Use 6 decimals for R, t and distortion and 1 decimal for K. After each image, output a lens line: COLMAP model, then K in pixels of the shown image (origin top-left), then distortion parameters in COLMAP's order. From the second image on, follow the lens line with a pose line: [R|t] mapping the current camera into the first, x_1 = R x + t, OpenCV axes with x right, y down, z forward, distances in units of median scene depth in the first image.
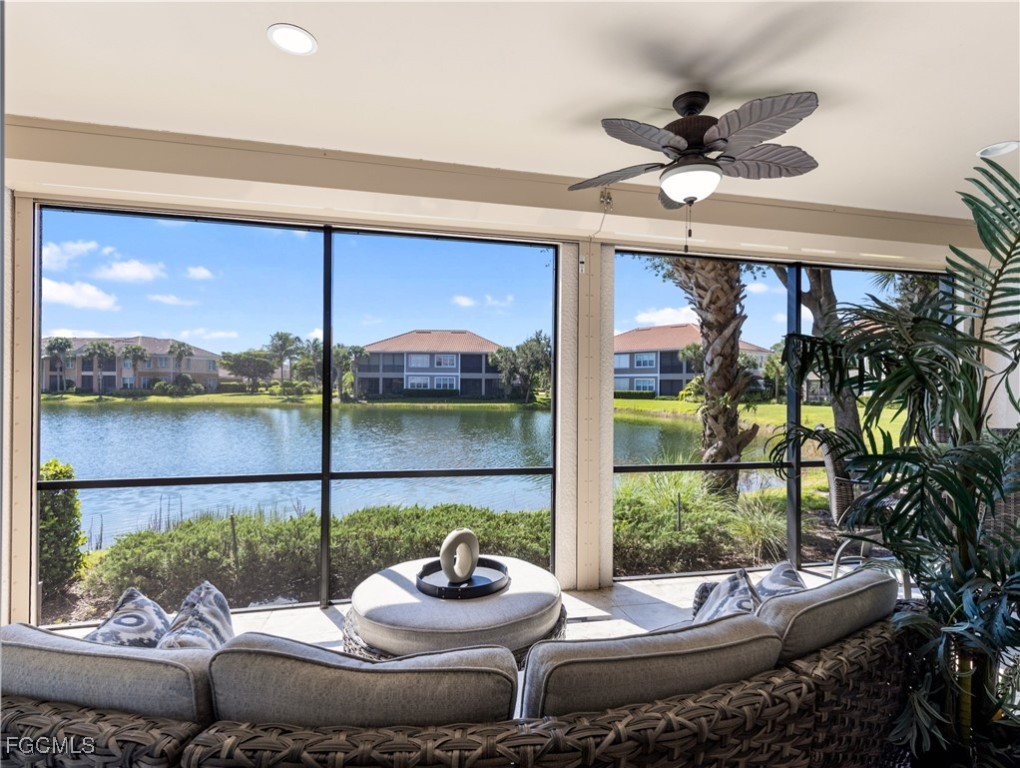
lens RADIAL K [[519.4, 0, 517.0], [0, 519.4, 382.9], [0, 0, 1]] dist [0.007777, -0.002695]
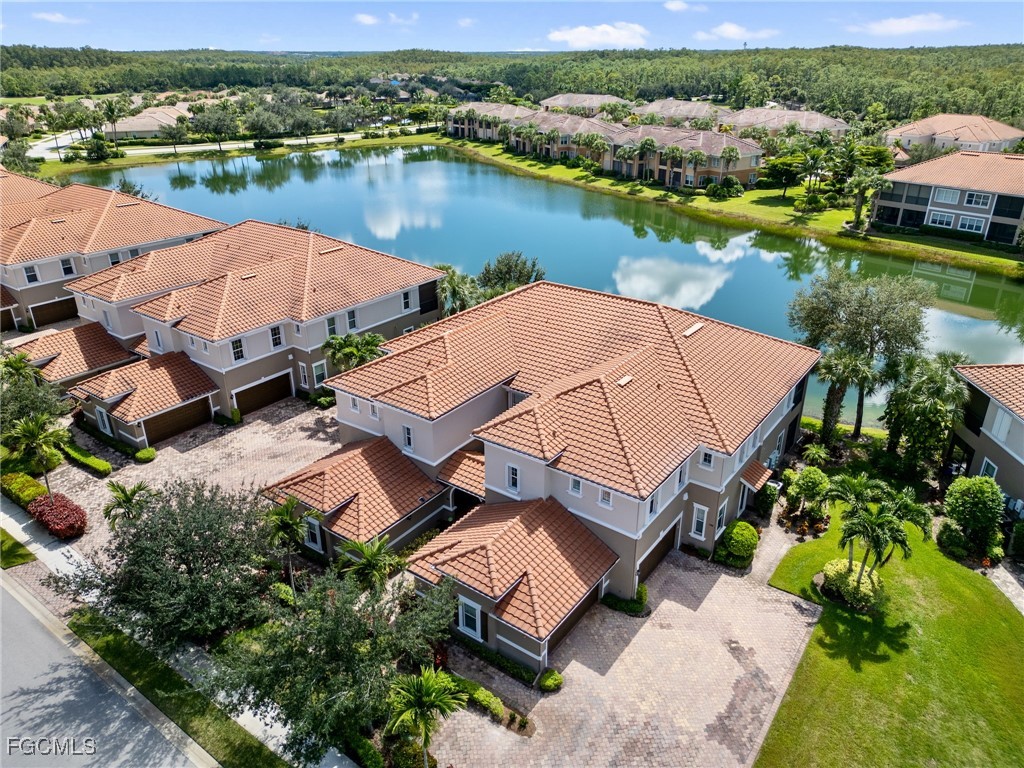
lens RADIAL K [[722.6, 0, 509.9], [0, 722.6, 385.1], [0, 0, 1]] dist [0.048108, -0.037450]
pose [[0.656066, 0.306867, -0.689500, 0.310360], [0.008719, 0.910460, 0.413504, -0.285169], [0.754654, -0.277298, 0.594646, -0.479891]]
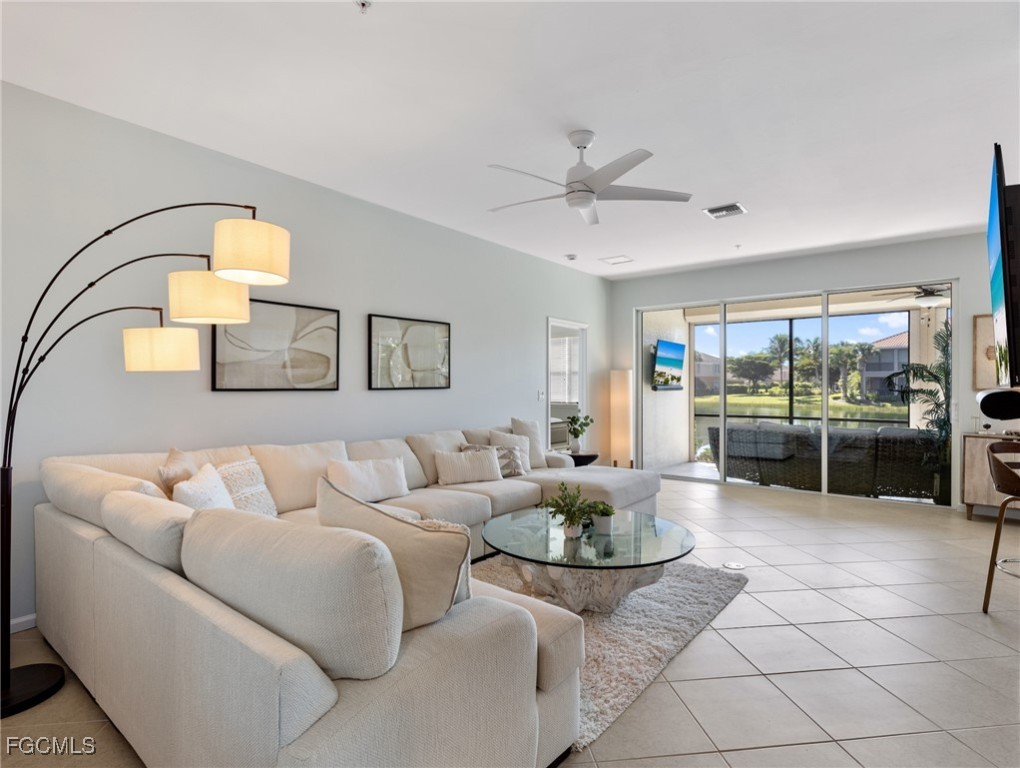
lens RADIAL K [[536.8, 0, 513.5], [0, 536.8, 383.5], [0, 0, 1]] dist [-0.007332, 0.002972]
pose [[0.629590, -0.011899, -0.776837, 0.034053], [0.010140, 0.999923, -0.007099, 0.000888], [0.776862, -0.003408, 0.629662, -0.071128]]
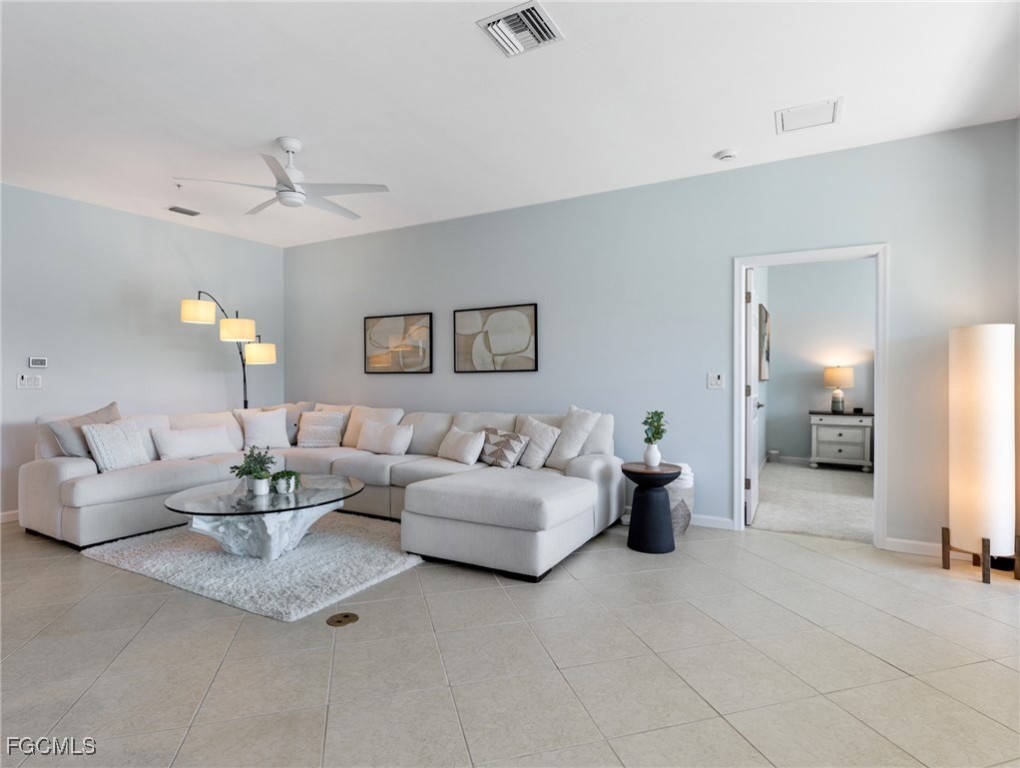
lens RADIAL K [[536.8, 0, 521.7], [0, 536.8, 377.3], [0, 0, 1]] dist [-0.007332, 0.002972]
pose [[-0.660837, -0.009771, -0.750466, 0.026875], [0.000661, 0.999907, -0.013601, 0.002465], [0.750529, -0.009485, -0.660769, 0.001741]]
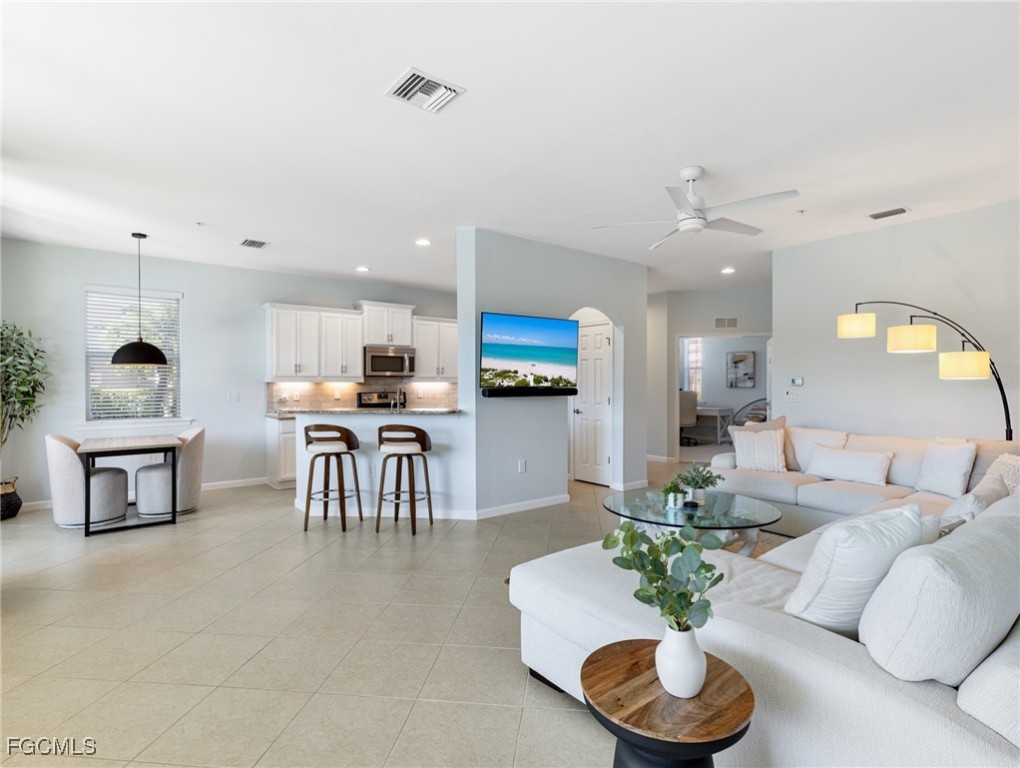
lens RADIAL K [[519.4, 0, 516.9], [0, 519.4, 384.0], [0, 0, 1]] dist [0.007777, -0.002695]
pose [[-0.436597, -0.011640, 0.899582, -0.027269], [-0.008119, 0.999927, 0.008999, 0.000190], [-0.899621, -0.003374, -0.436659, -0.009157]]
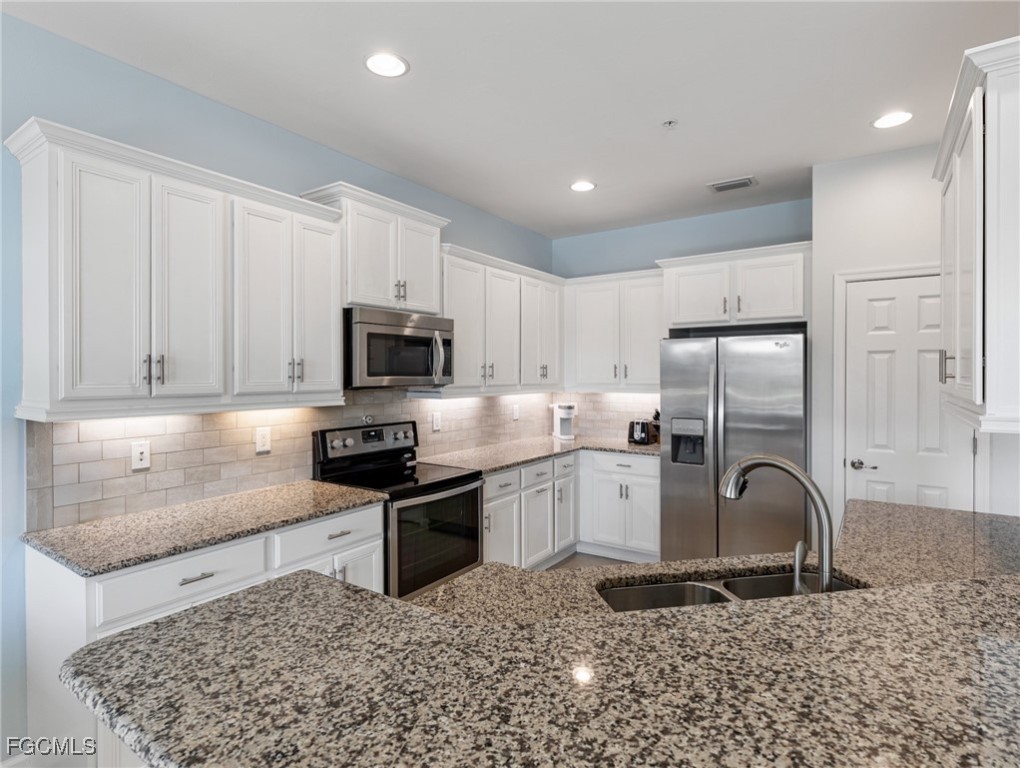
lens RADIAL K [[536.8, 0, 514.9], [0, 536.8, 373.5], [0, 0, 1]] dist [-0.007332, 0.002972]
pose [[-0.681730, -0.009413, 0.731543, 0.032334], [-0.010190, 0.999942, 0.003371, -0.001331], [-0.731533, -0.005156, -0.681787, -0.009179]]
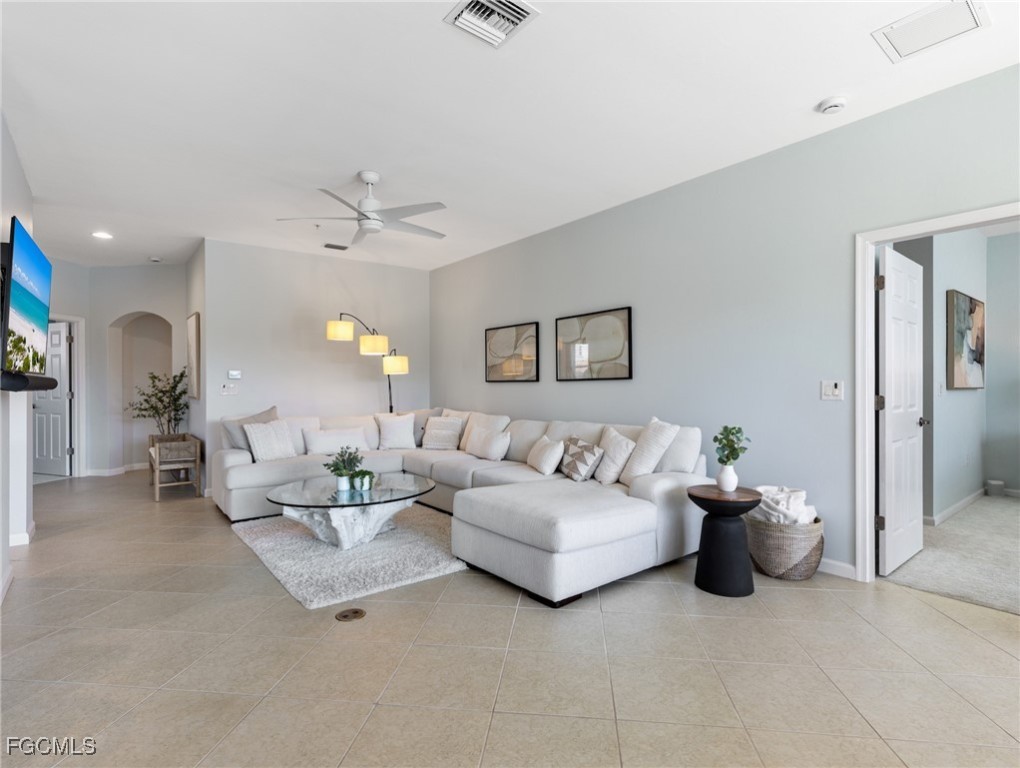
lens RADIAL K [[519.4, 0, 519.0], [0, 519.4, 380.9], [0, 0, 1]] dist [0.007777, -0.002695]
pose [[-0.896707, -0.010483, -0.442500, 0.015111], [-0.002000, 0.999805, -0.019633, 0.002252], [0.442620, -0.016721, -0.896553, 0.007021]]
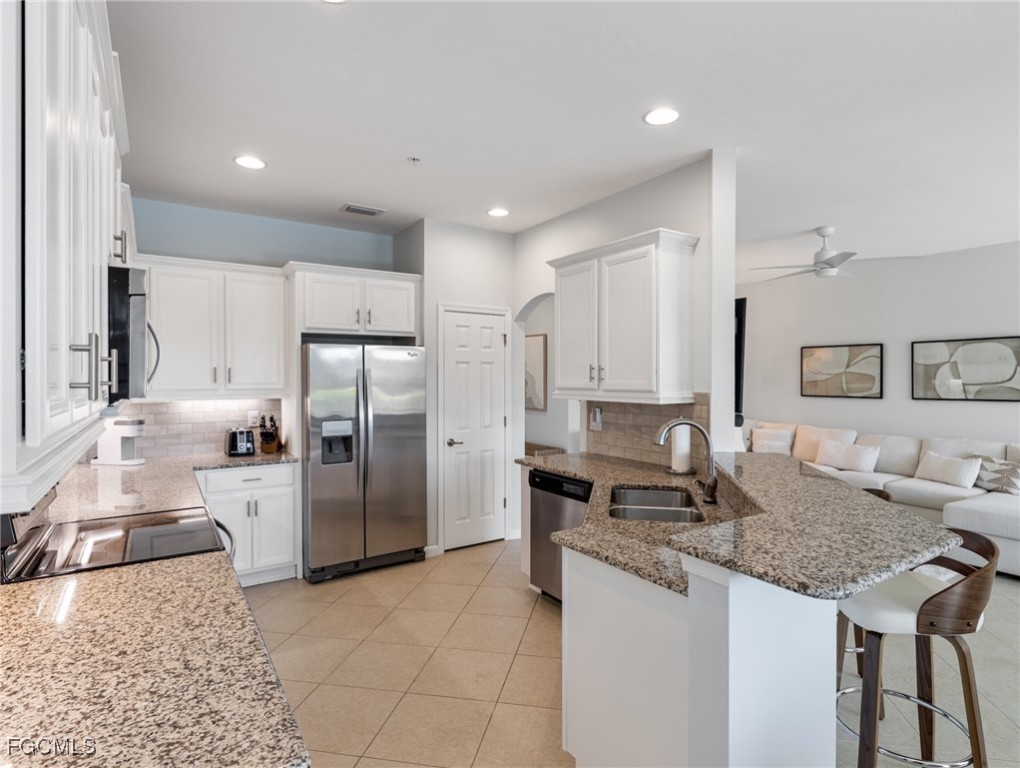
lens RADIAL K [[536.8, 0, 518.7], [0, 536.8, 382.0], [0, 0, 1]] dist [-0.007332, 0.002972]
pose [[-0.933560, -0.005186, -0.358384, 0.057527], [-0.005606, 0.999984, 0.000134, -0.001028], [0.358377, 0.002135, -0.933574, -0.000209]]
